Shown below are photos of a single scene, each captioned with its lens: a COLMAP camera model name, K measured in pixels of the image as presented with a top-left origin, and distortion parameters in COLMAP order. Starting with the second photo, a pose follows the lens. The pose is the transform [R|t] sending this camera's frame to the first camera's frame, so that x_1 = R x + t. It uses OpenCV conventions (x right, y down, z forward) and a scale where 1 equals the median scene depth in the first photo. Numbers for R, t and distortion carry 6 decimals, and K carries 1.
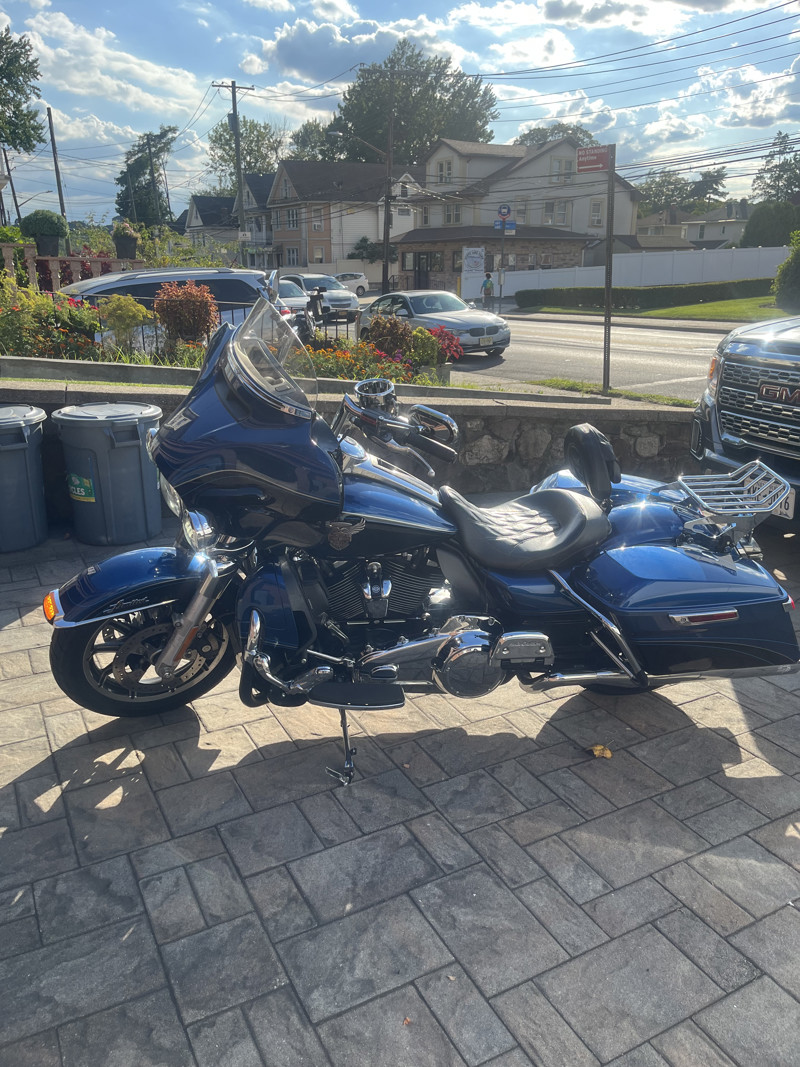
lens RADIAL K [[811.3, 0, 395.7], [0, 811.3, 533.9], [0, 0, 1]] dist [0.063911, -0.067429]
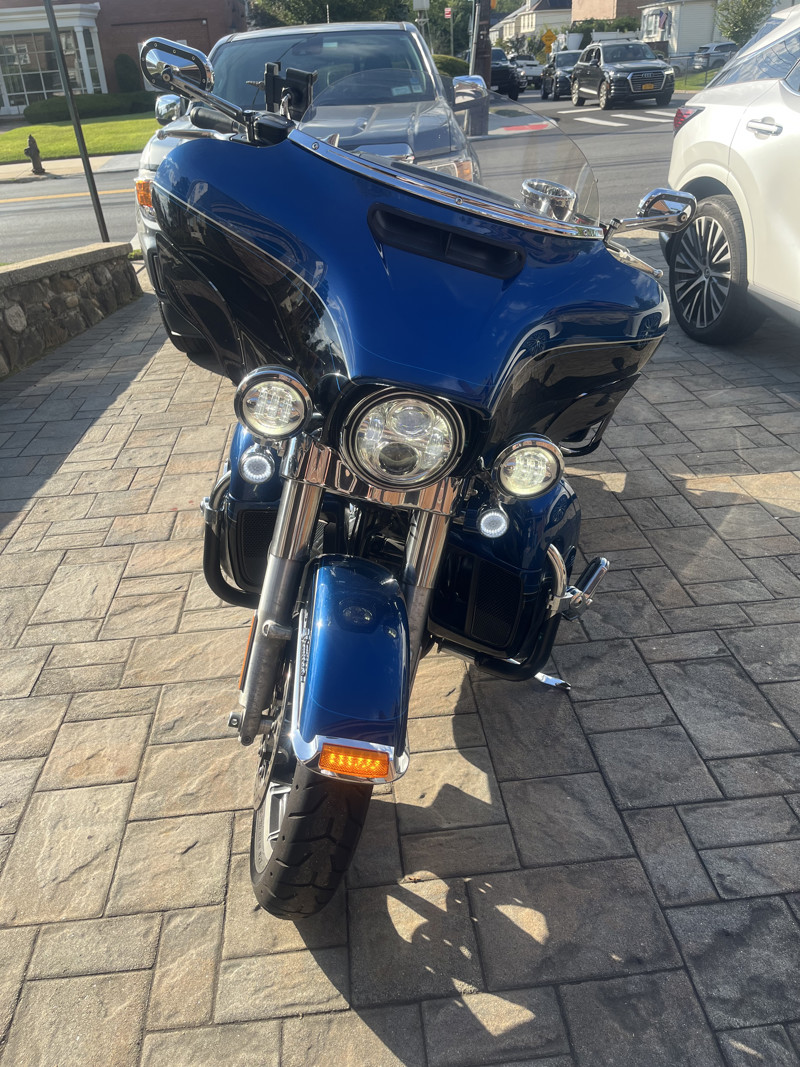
lens RADIAL K [[804.3, 0, 397.5], [0, 804.3, 531.1], [0, 0, 1]] dist [0.066179, -0.098258]
pose [[0.393421, -0.470673, 0.789739, -0.828308], [0.340207, 0.872565, 0.350557, -0.222475], [-0.854096, 0.130759, 0.503411, 0.807872]]
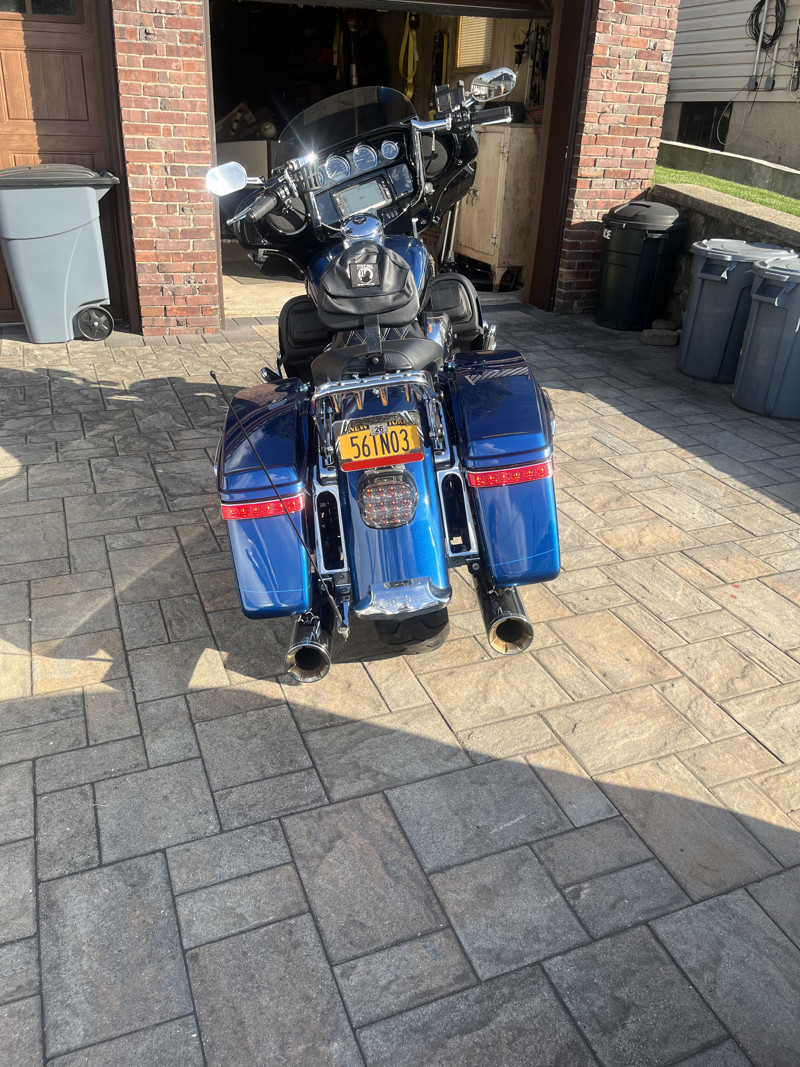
lens RADIAL K [[804.3, 0, 397.5], [0, 804.3, 531.1], [0, 0, 1]] dist [0.066179, -0.098258]
pose [[-0.103923, 0.446953, -0.888501, 1.310513], [-0.351569, 0.819156, 0.453191, -0.334691], [0.930376, 0.359466, 0.072006, 1.278386]]
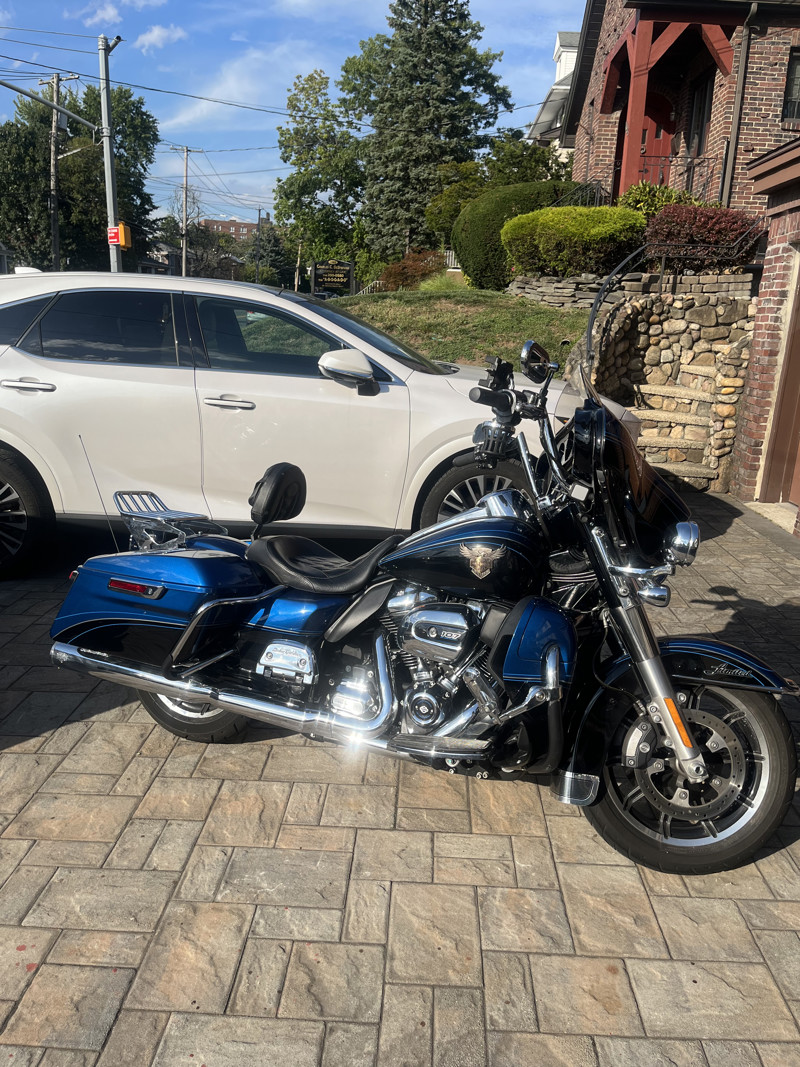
lens RADIAL K [[811.3, 0, 395.7], [0, 811.3, 533.9], [0, 0, 1]] dist [0.063911, -0.067429]
pose [[-0.857021, -0.163954, 0.488501, -0.532495], [0.128332, 0.850242, 0.510508, -0.712408], [-0.499044, 0.500207, -0.707635, 2.086362]]
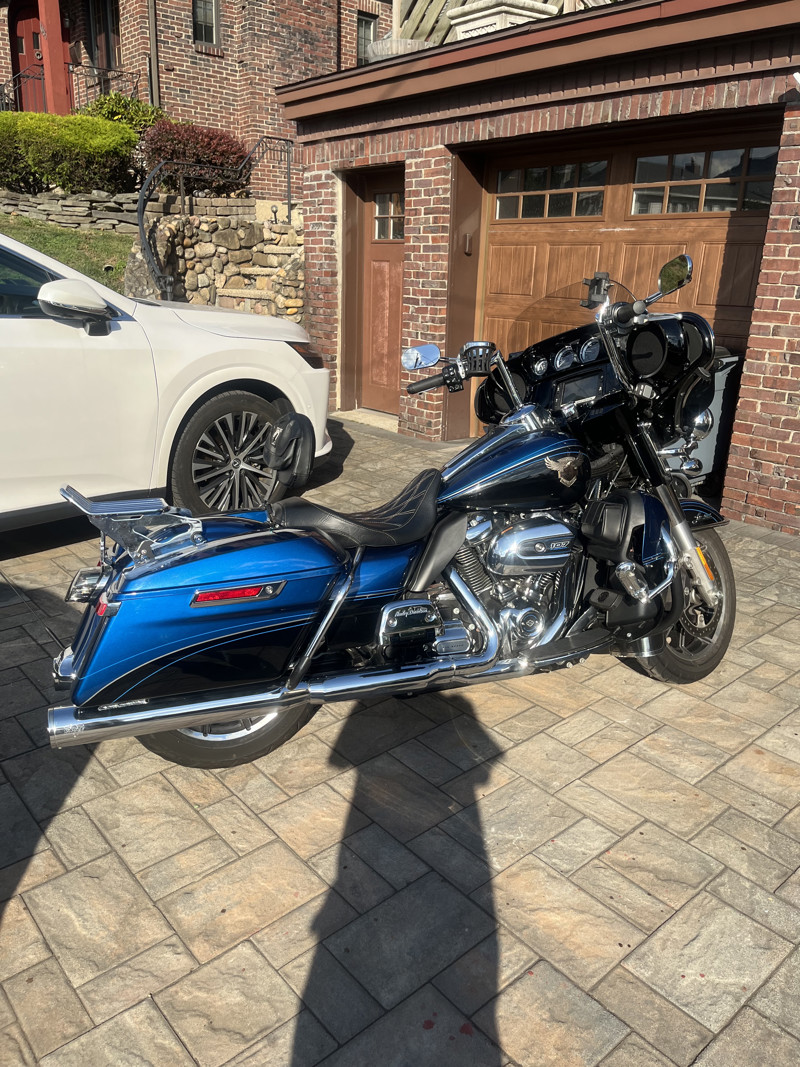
lens RADIAL K [[811.3, 0, 395.7], [0, 811.3, 533.9], [0, 0, 1]] dist [0.063911, -0.067429]
pose [[-0.976901, 0.047144, -0.208427, 0.390444], [-0.088260, 0.799268, 0.594459, -0.709145], [0.194614, 0.599123, -0.776644, 2.190499]]
